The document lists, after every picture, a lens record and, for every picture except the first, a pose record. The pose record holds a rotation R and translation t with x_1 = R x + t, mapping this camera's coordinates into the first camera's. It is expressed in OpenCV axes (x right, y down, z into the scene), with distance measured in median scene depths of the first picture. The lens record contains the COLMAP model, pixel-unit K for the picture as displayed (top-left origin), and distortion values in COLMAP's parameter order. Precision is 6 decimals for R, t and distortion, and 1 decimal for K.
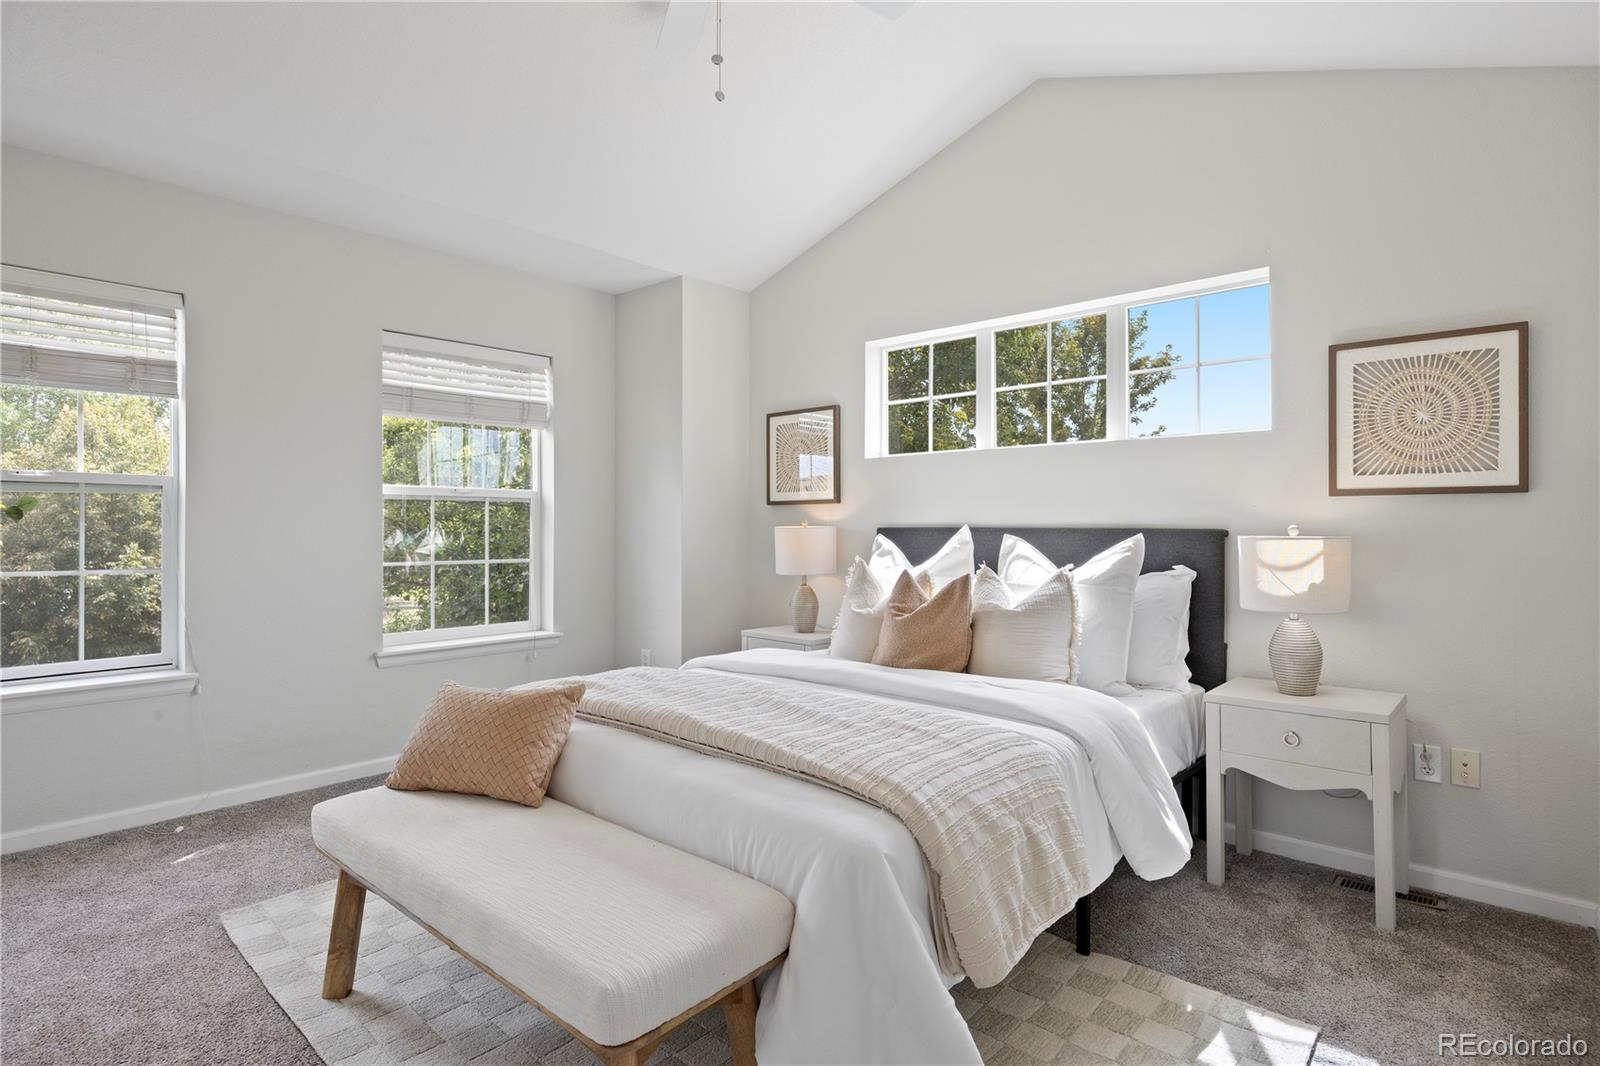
lens RADIAL K [[827.2, 0, 801.1], [0, 827.2, 530.1], [0, 0, 1]] dist [0.003083, 0.000384]
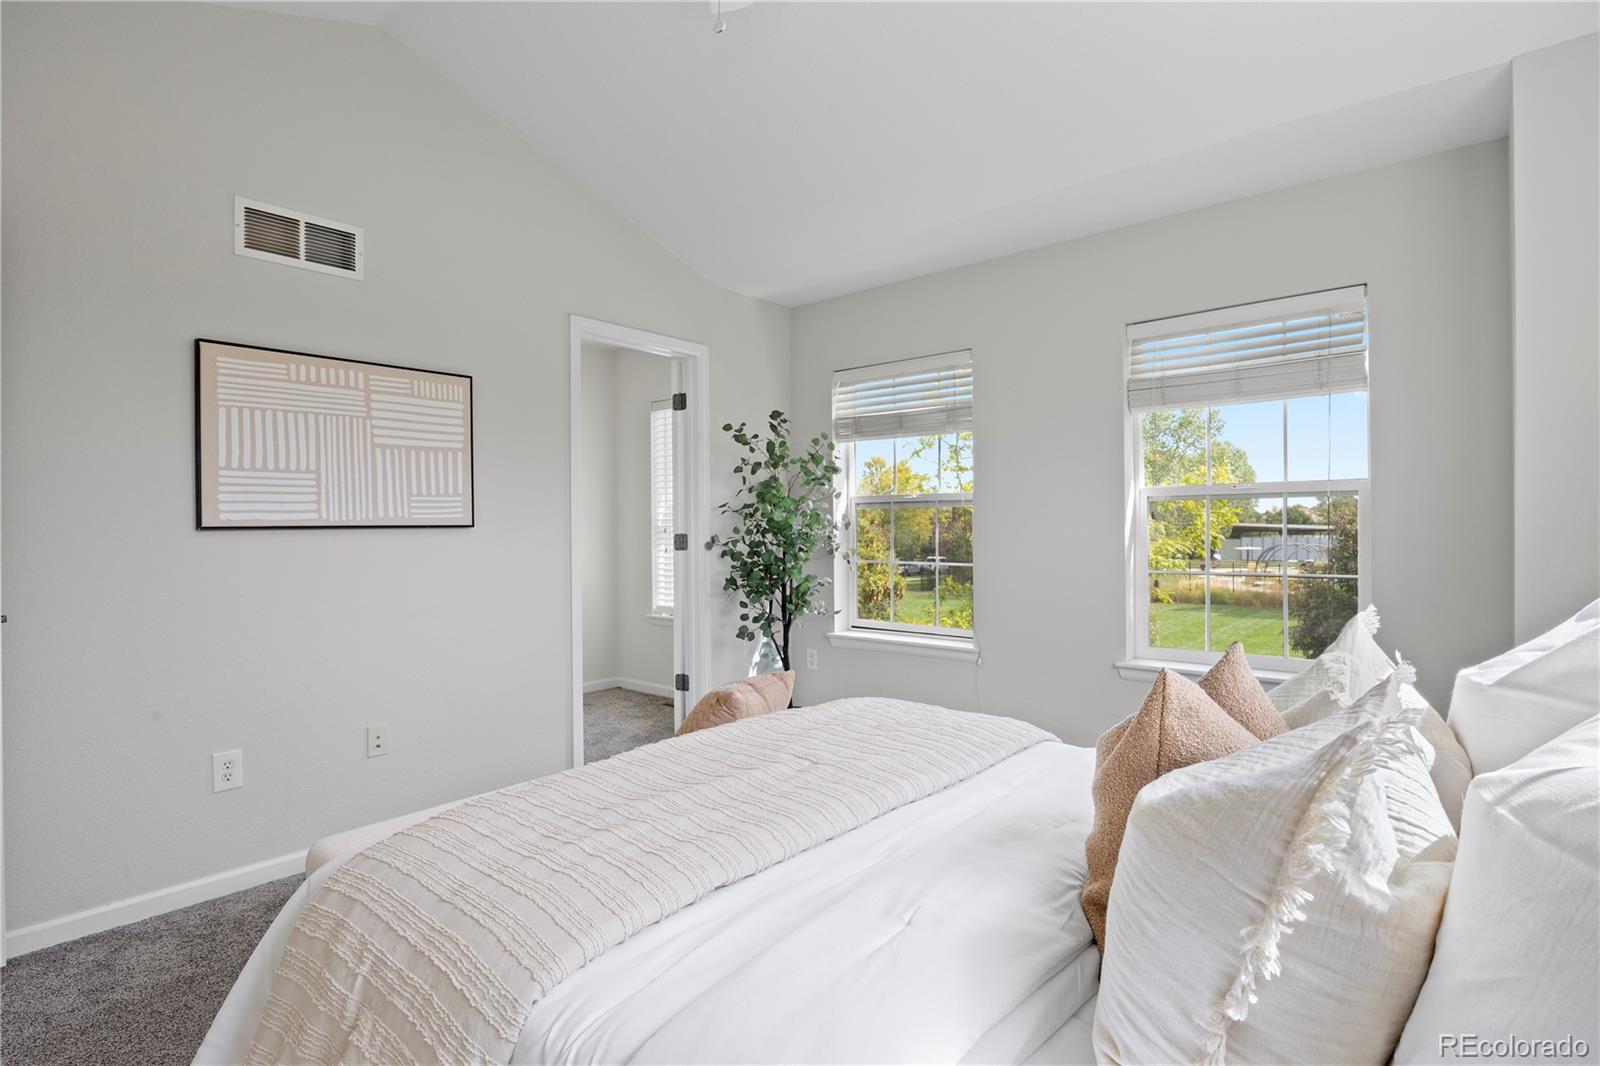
lens RADIAL K [[819.6, 0, 801.9], [0, 819.6, 532.5], [0, 0, 1]] dist [0.004208, 0.000232]
pose [[0.003611, 0.016353, -0.999860, 0.525081], [0.006617, 0.999844, 0.016376, -0.026256], [0.999972, -0.006675, 0.003502, 0.756944]]
